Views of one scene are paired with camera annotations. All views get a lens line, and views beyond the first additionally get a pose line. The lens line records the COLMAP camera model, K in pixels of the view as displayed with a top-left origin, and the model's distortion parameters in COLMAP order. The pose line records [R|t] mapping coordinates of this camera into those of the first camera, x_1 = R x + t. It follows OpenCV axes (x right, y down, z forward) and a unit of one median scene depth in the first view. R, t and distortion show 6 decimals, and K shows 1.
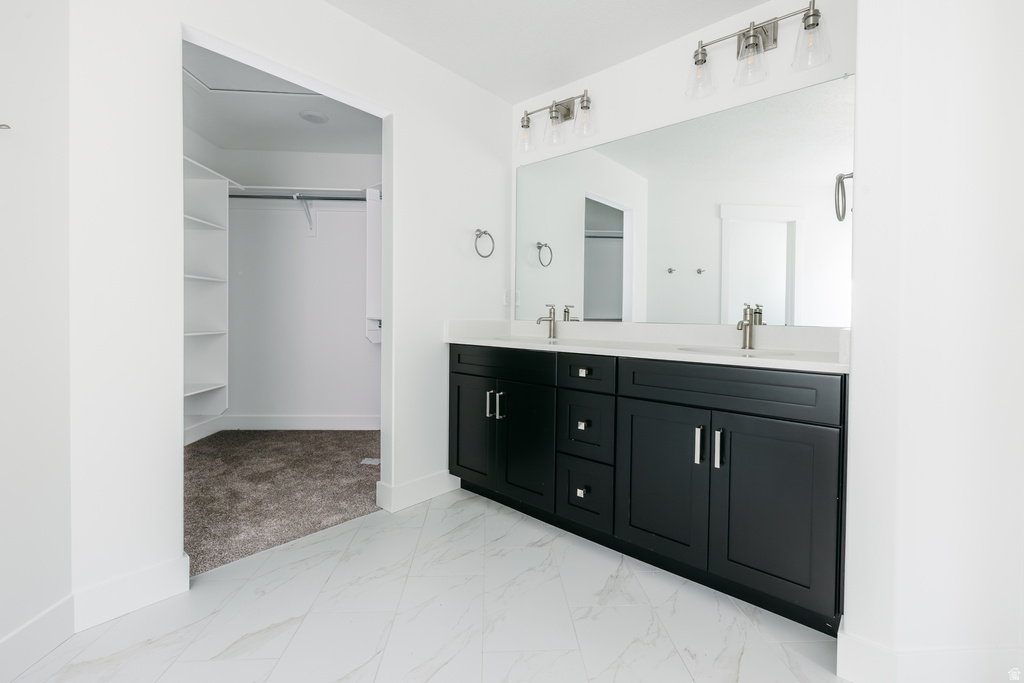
lens RADIAL K [[454.9, 0, 512.3], [0, 454.9, 321.2], [0, 0, 1]] dist [0.002687, -0.000019]
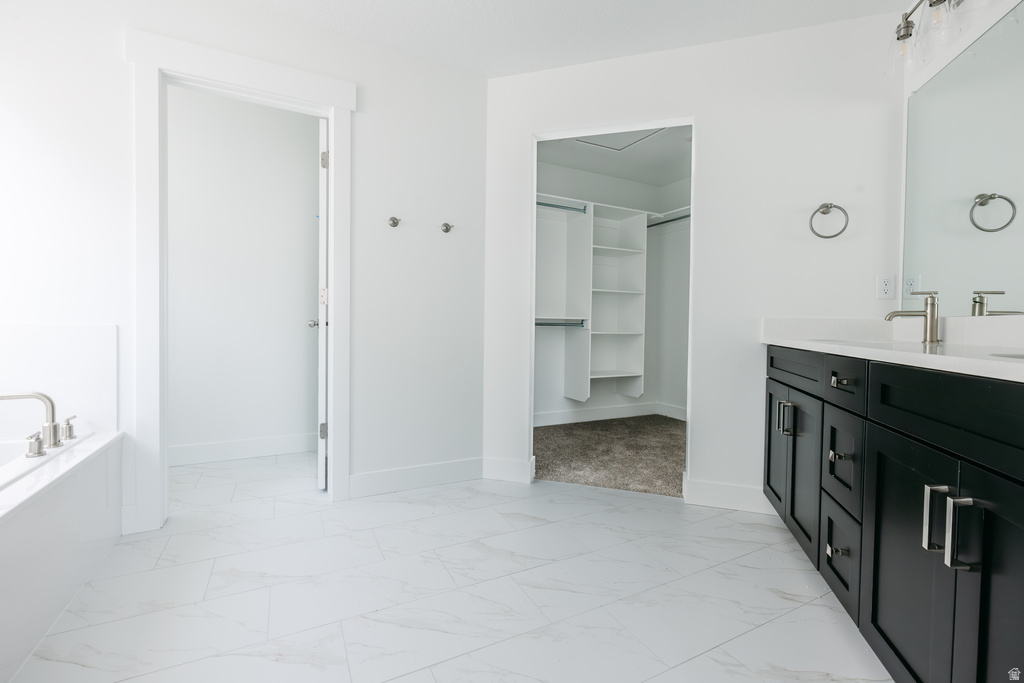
lens RADIAL K [[440.6, 0, 512.0], [0, 440.6, 341.5], [0, 0, 1]] dist [0.000387, 0.000420]
pose [[0.410564, 0.031645, -0.911283, 0.422289], [-0.033166, 0.999255, 0.019757, 0.042768], [0.911229, 0.022113, 0.411307, 0.198622]]
